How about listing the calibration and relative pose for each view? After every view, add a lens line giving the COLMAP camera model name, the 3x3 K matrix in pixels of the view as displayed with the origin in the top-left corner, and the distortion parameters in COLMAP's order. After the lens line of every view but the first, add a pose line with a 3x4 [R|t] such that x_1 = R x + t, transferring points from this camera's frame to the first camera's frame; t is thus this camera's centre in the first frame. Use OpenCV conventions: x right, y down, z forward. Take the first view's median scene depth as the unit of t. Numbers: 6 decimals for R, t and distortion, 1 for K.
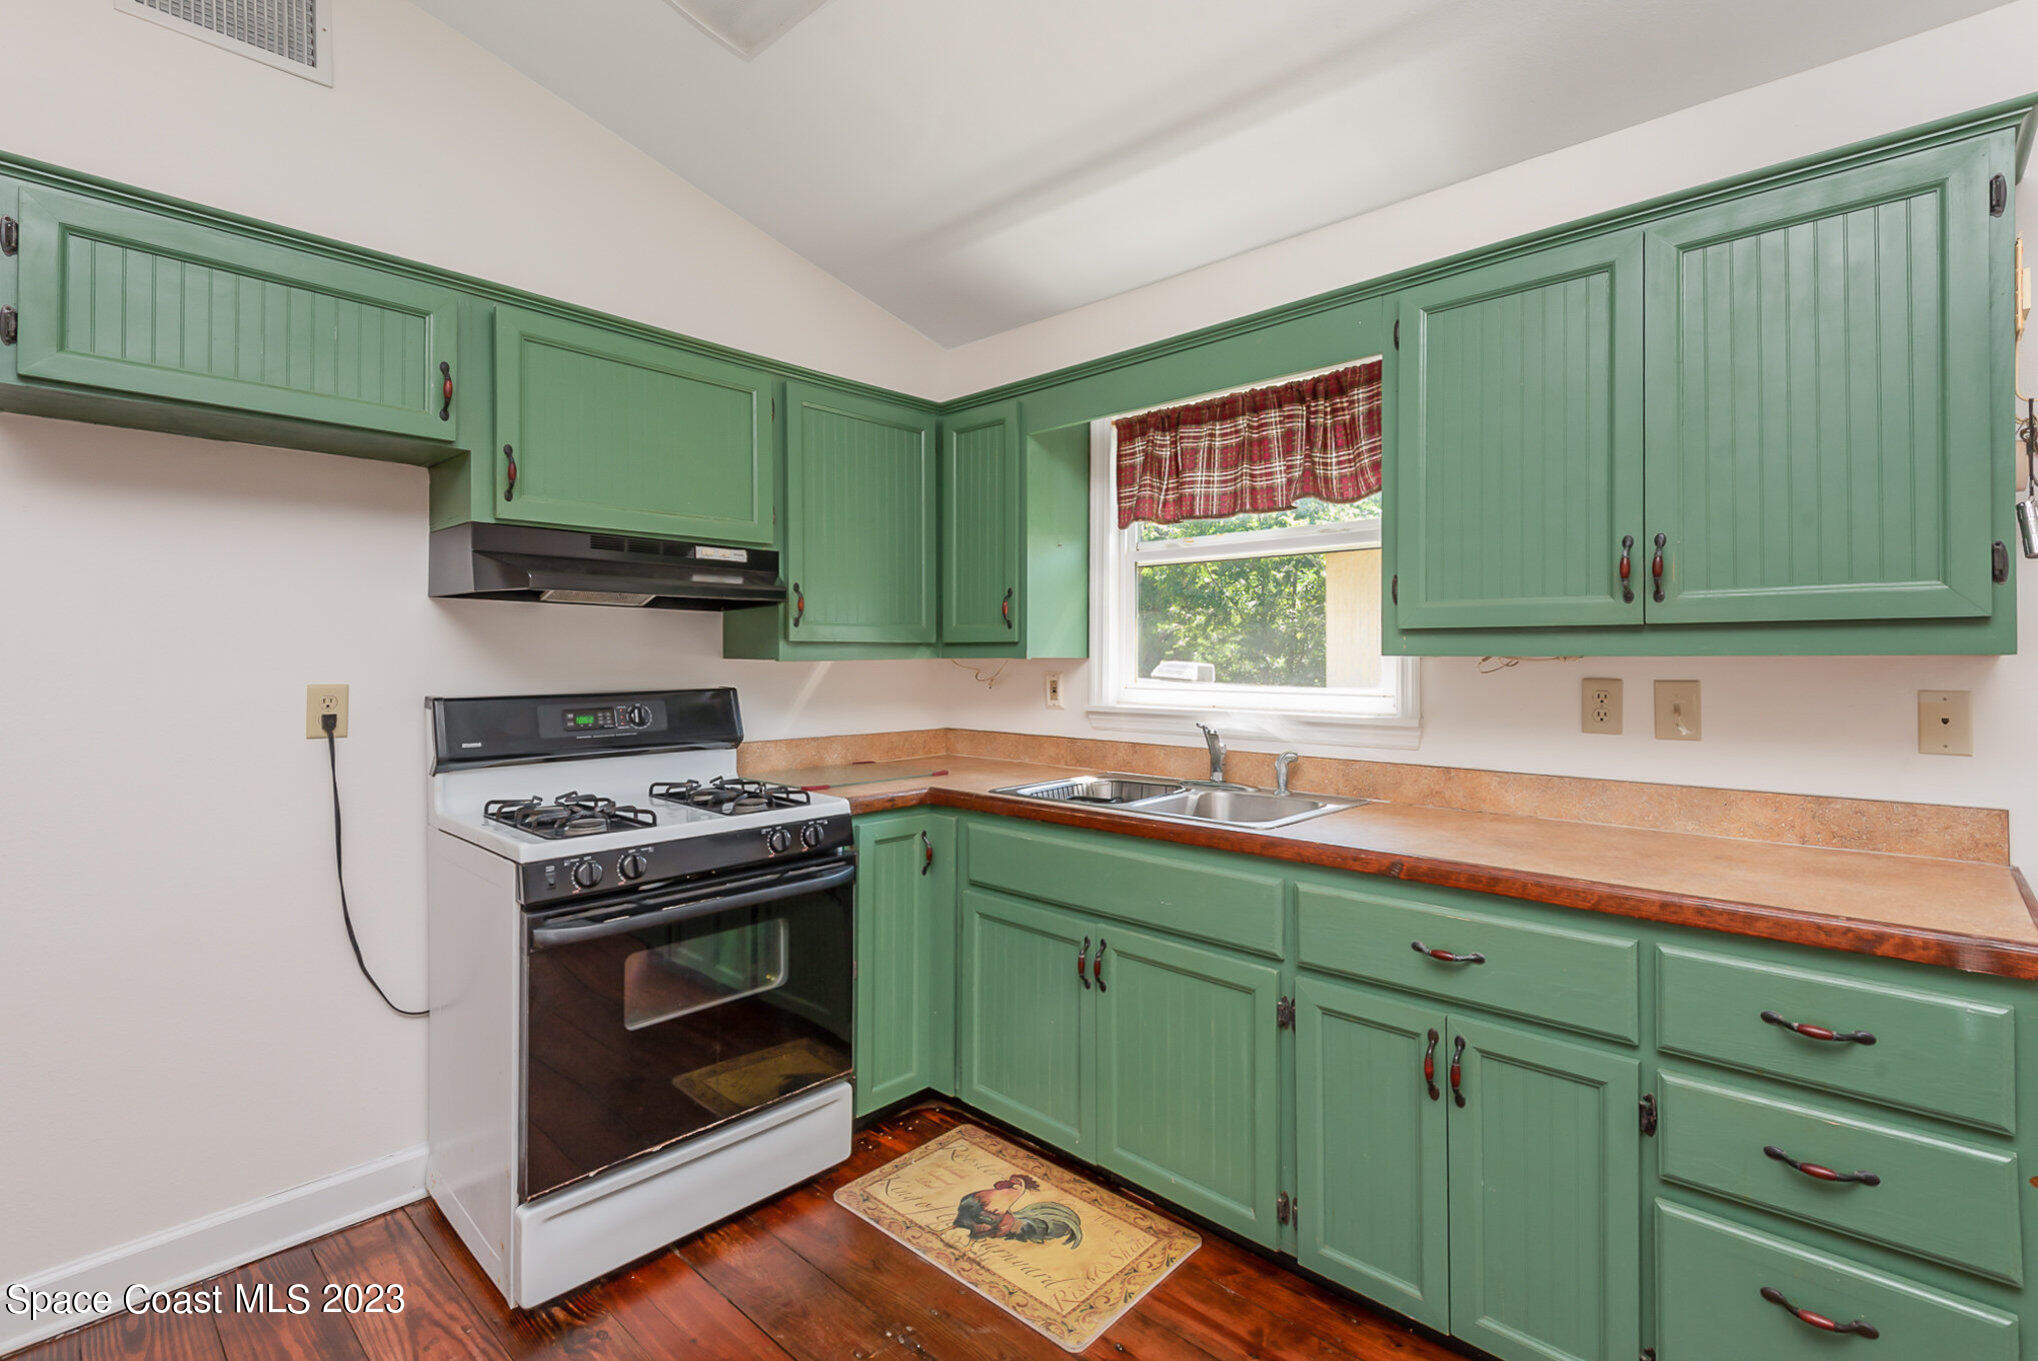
lens RADIAL K [[939.0, 0, 1014.0], [0, 939.0, 641.6], [0, 0, 1]] dist [0.000665, -0.000158]
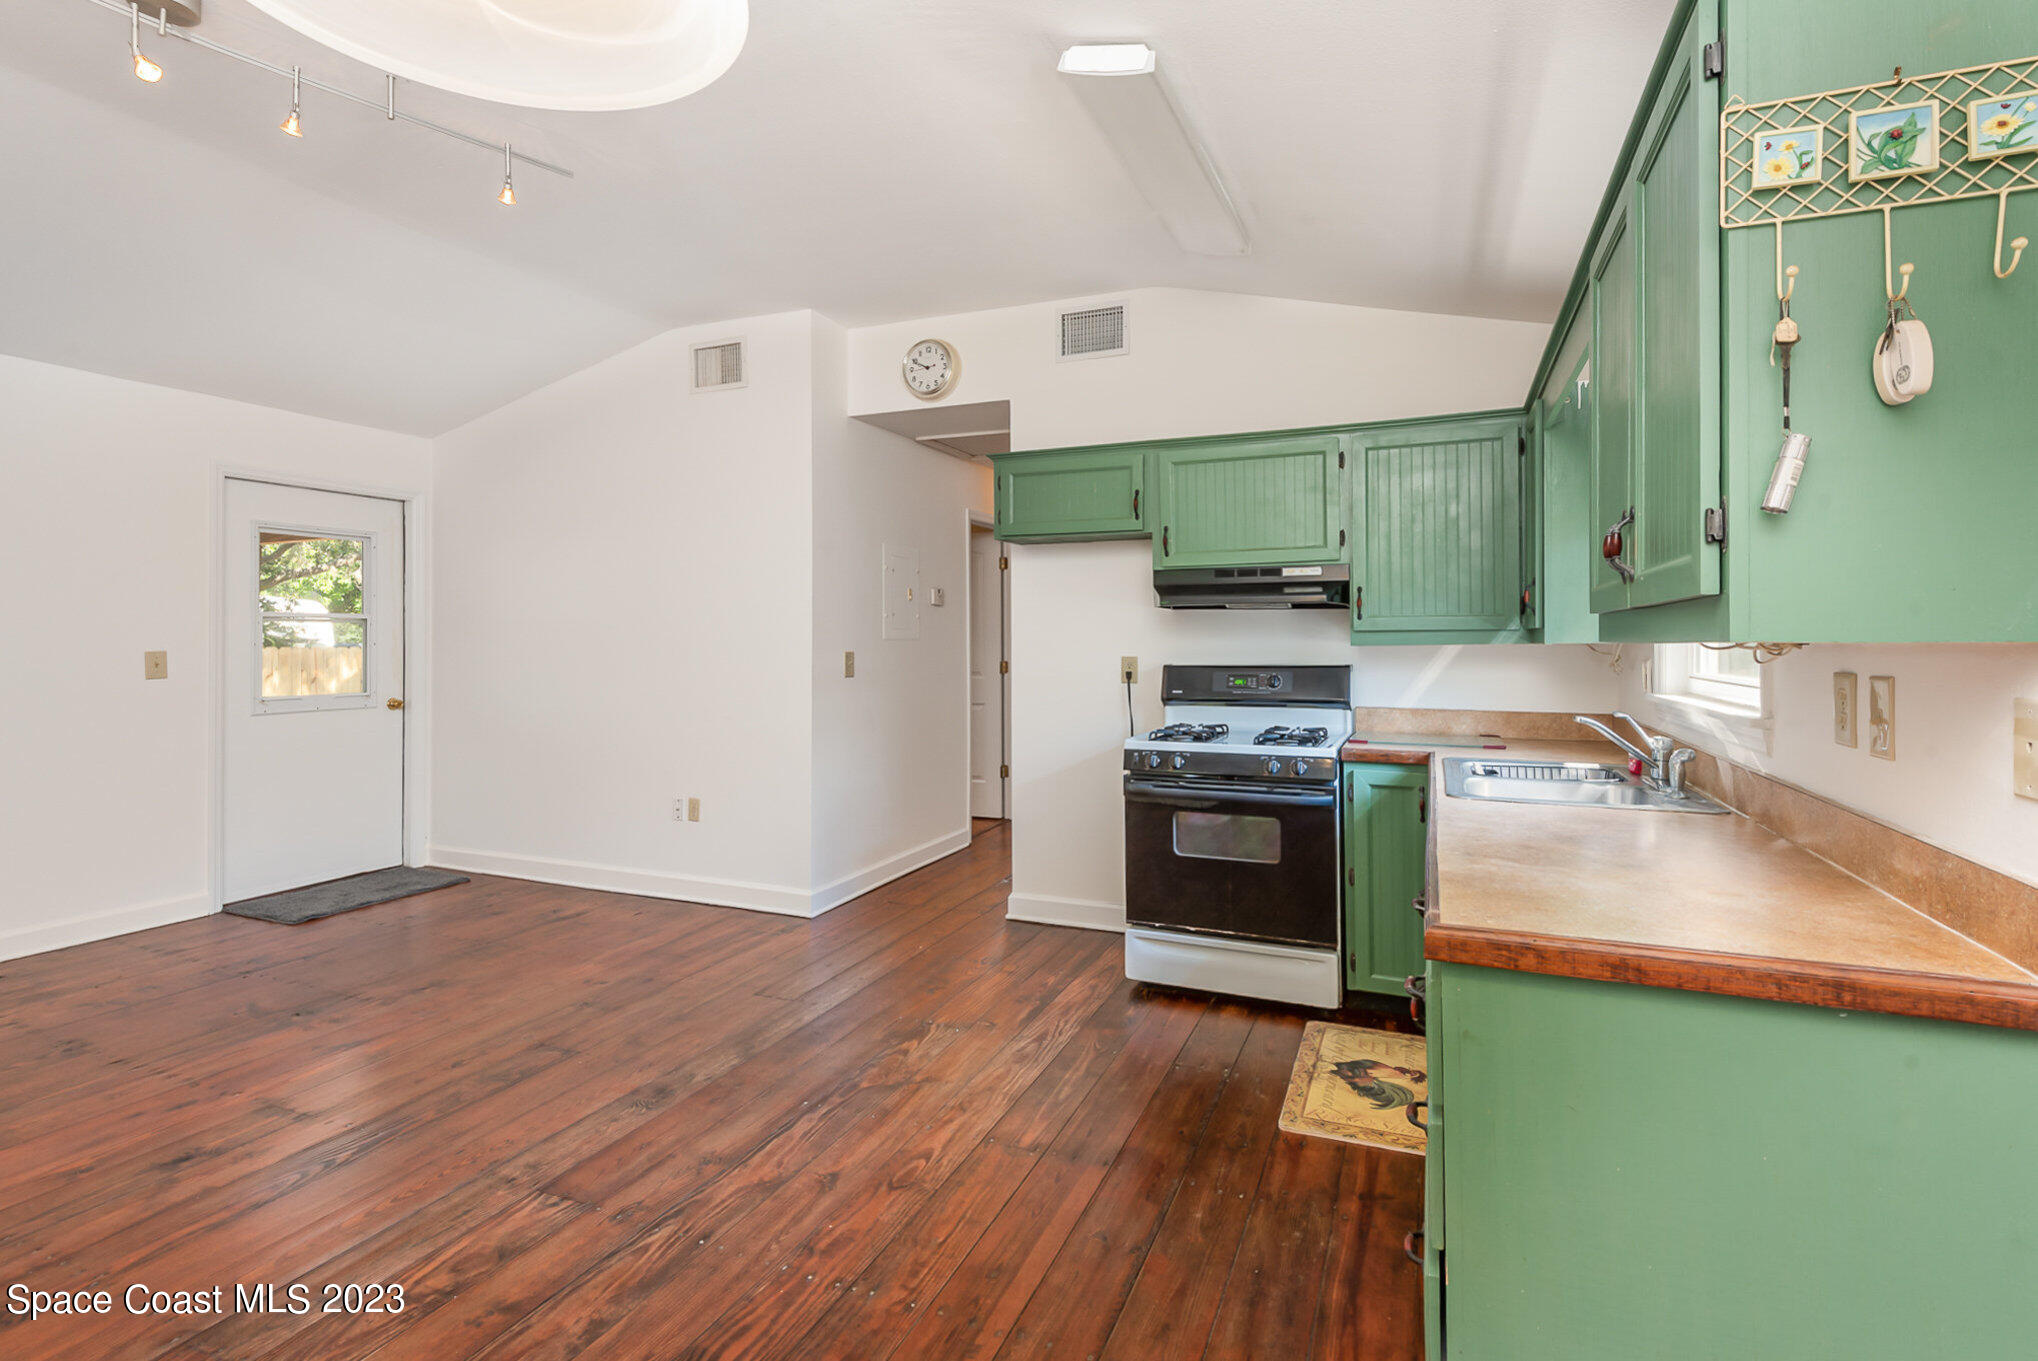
lens RADIAL K [[939.0, 0, 1014.0], [0, 939.0, 641.6], [0, 0, 1]] dist [0.000665, -0.000158]
pose [[0.331202, 0.000377, -0.943560, 1.020803], [0.014756, 0.999876, 0.005579, 0.000673], [0.943444, -0.015771, 0.331156, 0.122432]]
